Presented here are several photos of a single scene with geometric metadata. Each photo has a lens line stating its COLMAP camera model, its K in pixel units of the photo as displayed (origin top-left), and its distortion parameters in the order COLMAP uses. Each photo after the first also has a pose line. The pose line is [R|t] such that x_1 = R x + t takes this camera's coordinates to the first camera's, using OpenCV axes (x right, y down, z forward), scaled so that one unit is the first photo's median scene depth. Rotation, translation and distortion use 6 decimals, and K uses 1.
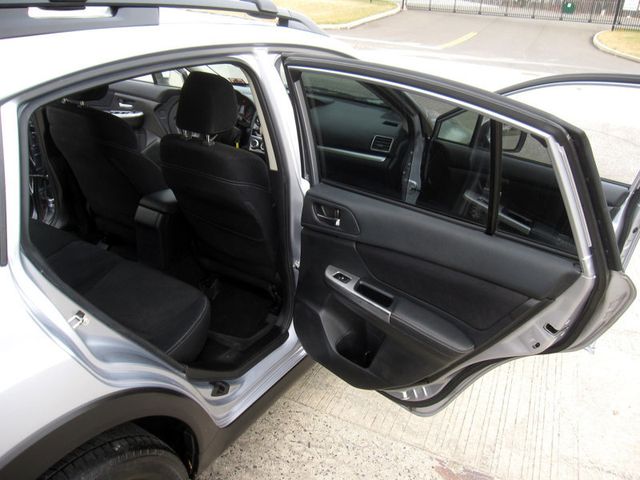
lens RADIAL K [[523.4, 0, 328.0], [0, 523.4, 235.9], [0, 0, 1]] dist [-0.066848, 0.028978]
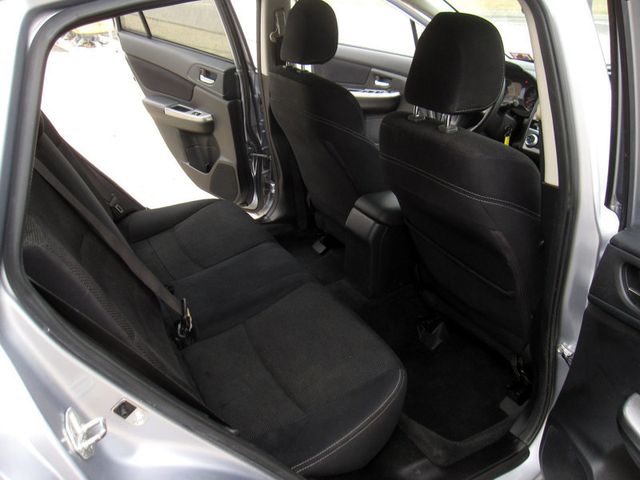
lens RADIAL K [[523.4, 0, 328.0], [0, 523.4, 235.9], [0, 0, 1]] dist [-0.066848, 0.028978]
pose [[0.864847, 0.160599, -0.475654, -0.030787], [-0.157088, 0.986445, 0.047440, -0.048389], [0.476825, 0.033691, 0.878352, 0.321862]]
